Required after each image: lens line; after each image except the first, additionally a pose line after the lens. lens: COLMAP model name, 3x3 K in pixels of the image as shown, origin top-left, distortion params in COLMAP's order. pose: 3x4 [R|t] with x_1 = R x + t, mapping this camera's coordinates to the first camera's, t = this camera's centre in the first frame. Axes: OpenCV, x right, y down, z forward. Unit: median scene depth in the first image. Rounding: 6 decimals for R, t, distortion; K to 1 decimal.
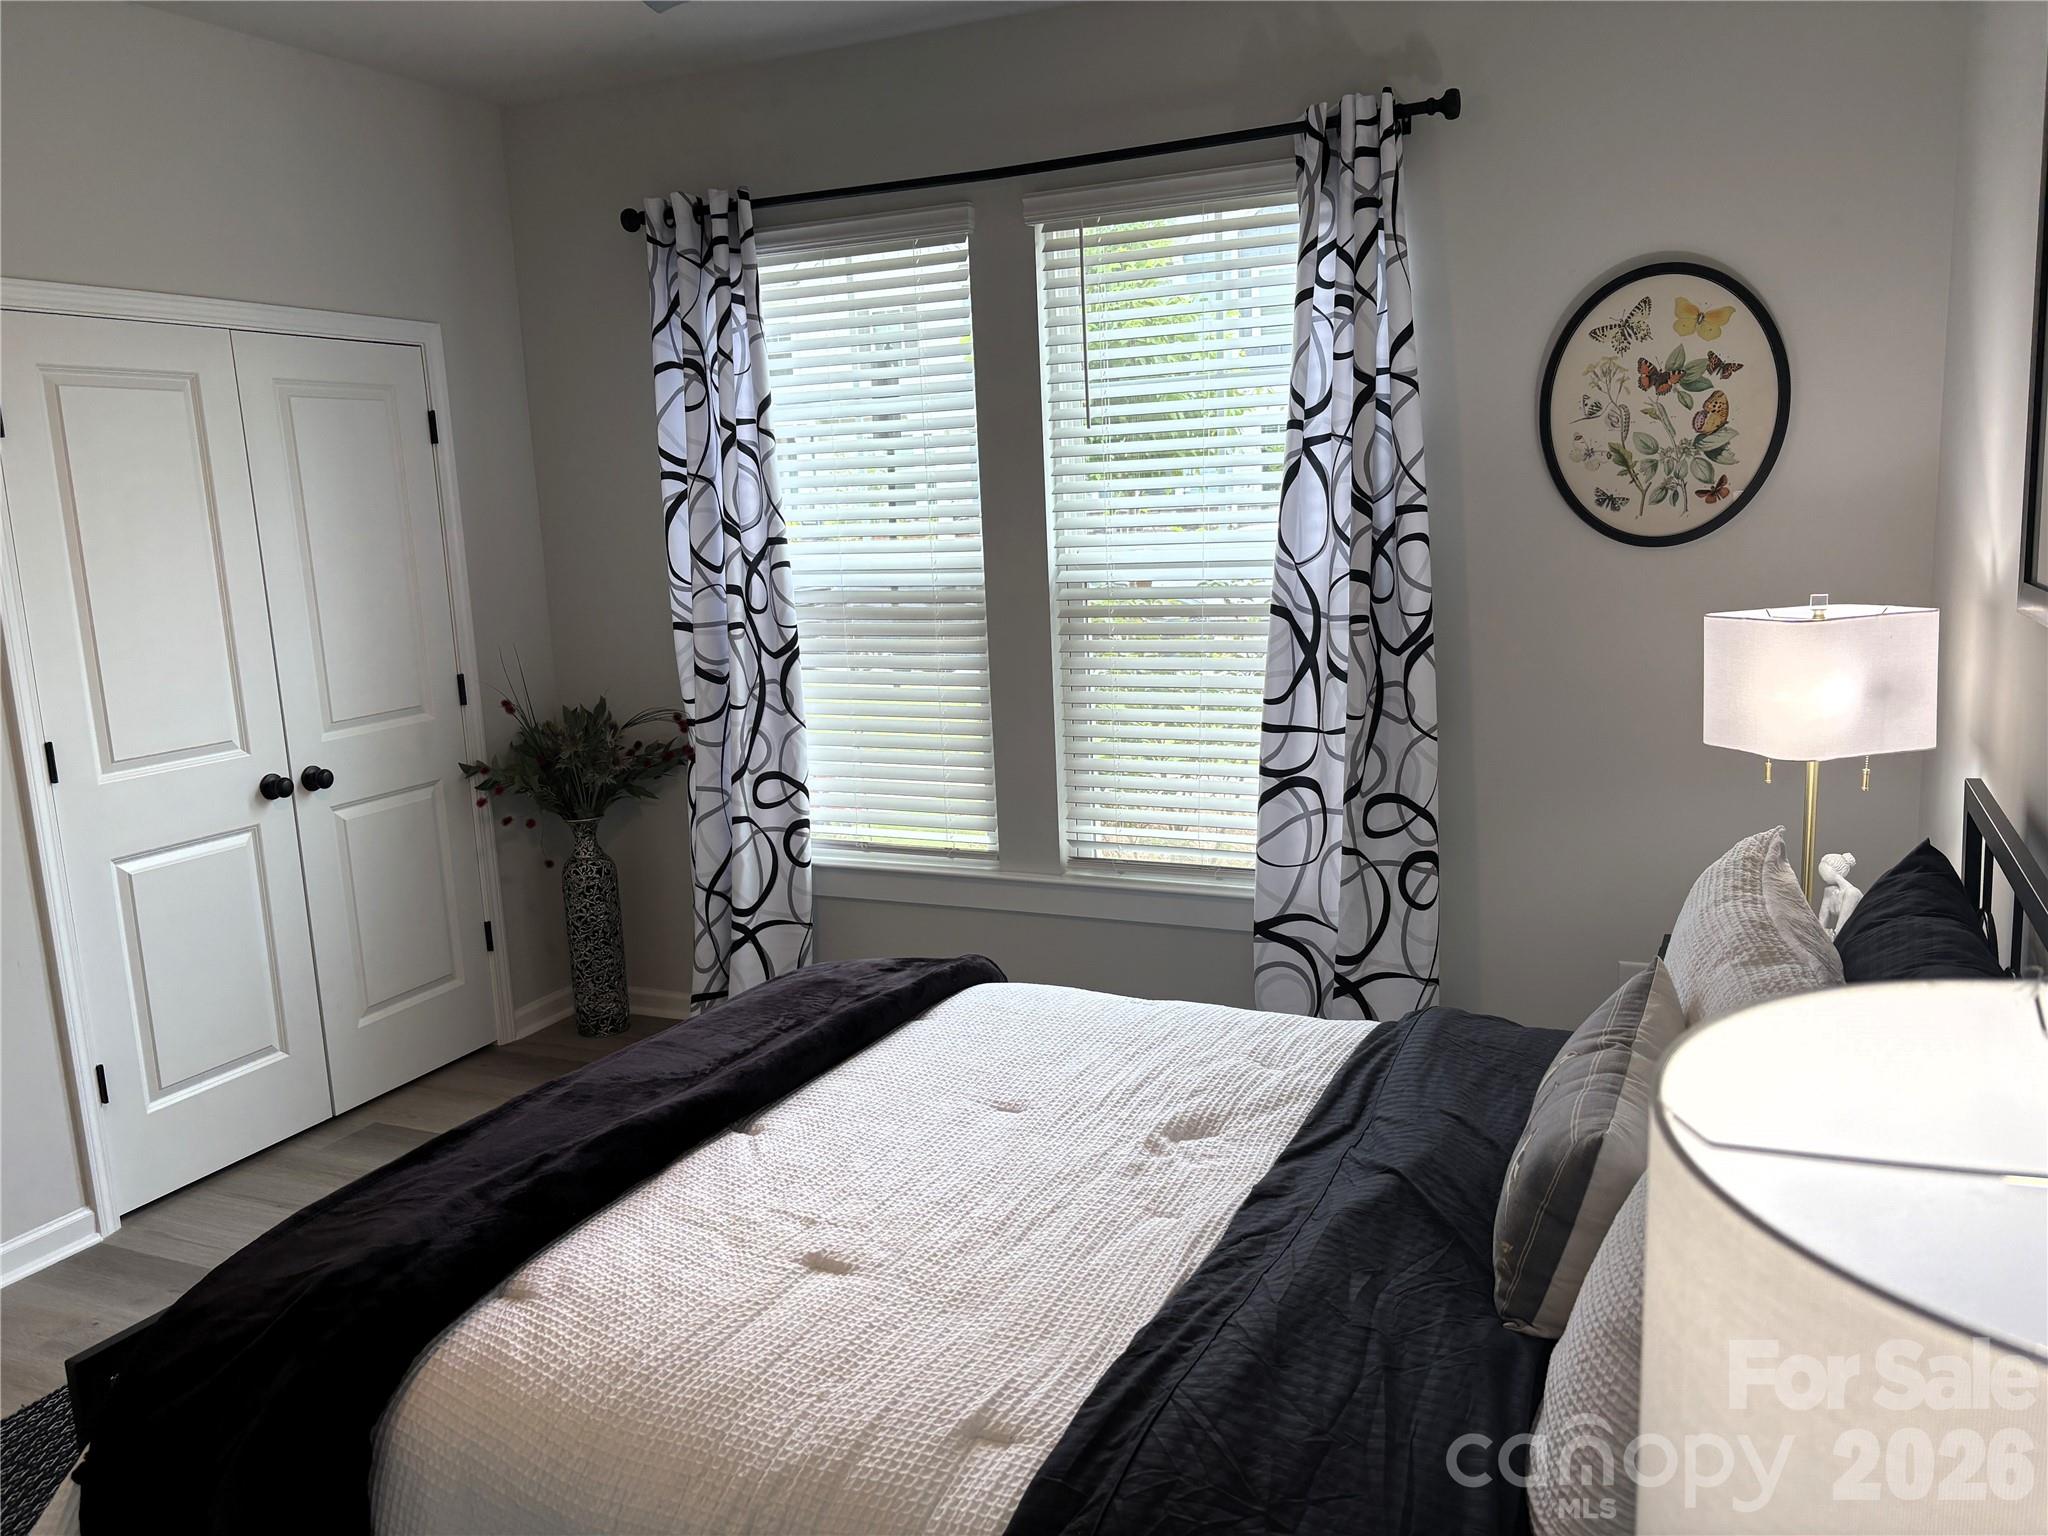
lens RADIAL K [[1612.0, 0, 1024.0], [0, 1612.0, 768.0], [0, 0, 1]] dist [0.141728, -0.265866]
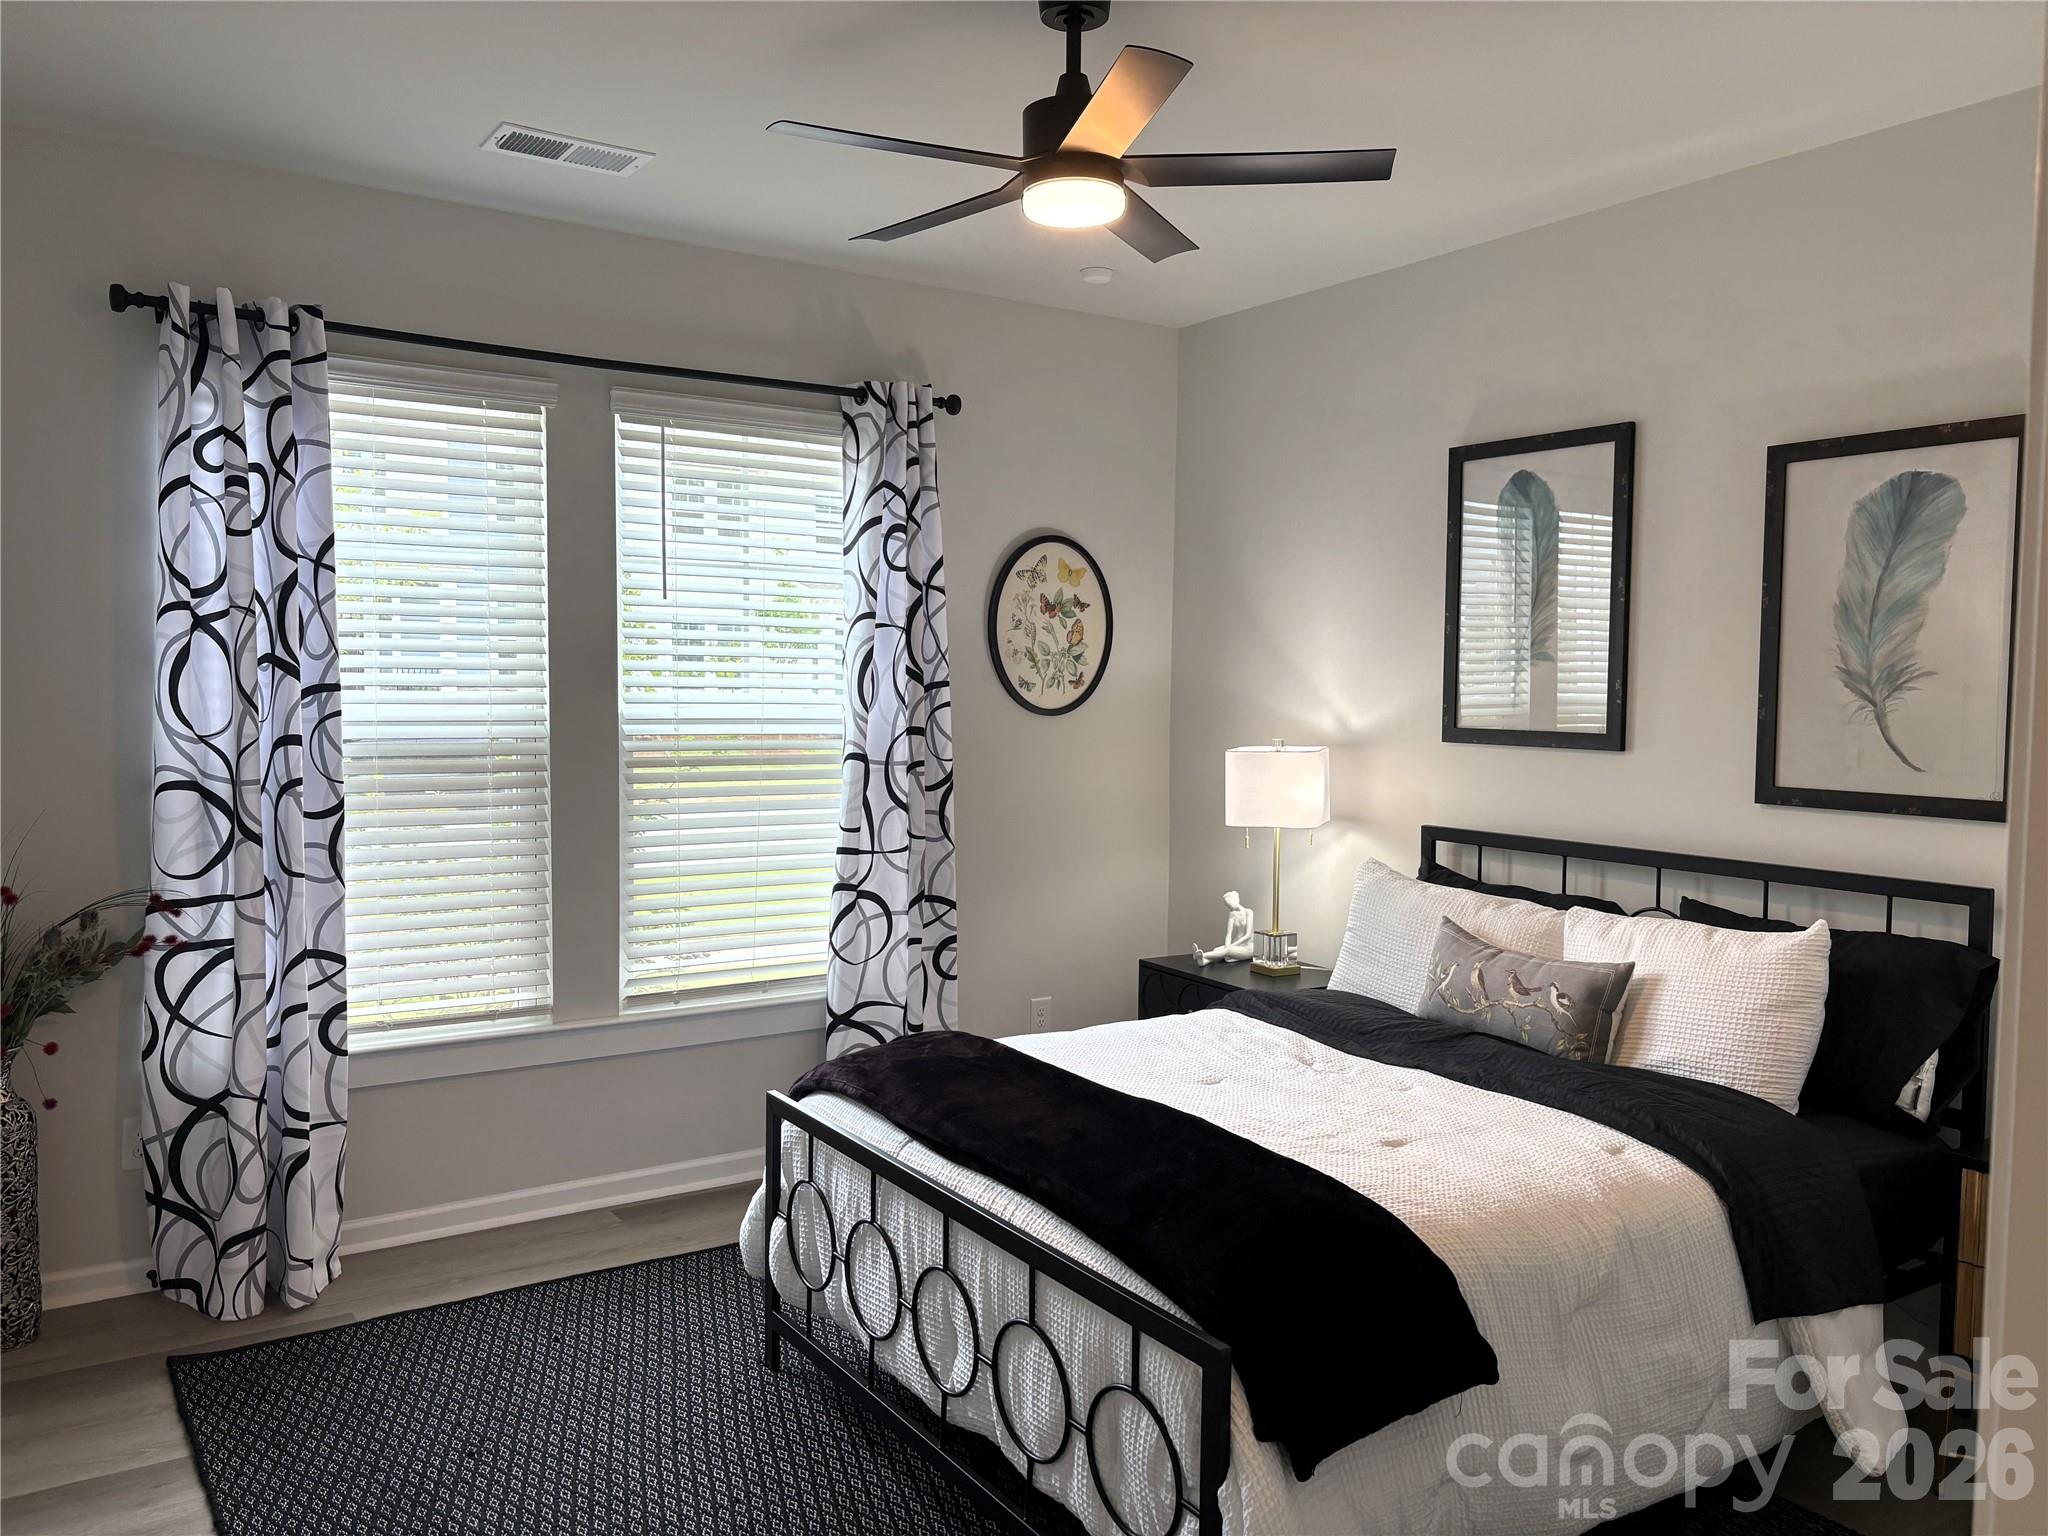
lens RADIAL K [[1539.2, 0, 1024.0], [0, 1539.2, 768.0], [0, 0, 1]] dist [0.037965, -0.005165]
pose [[0.507049, 0.000125, 0.861917, -0.782494], [0.114618, 0.991109, -0.067571, 0.006385], [-0.854262, 0.133053, 0.502526, 0.280726]]
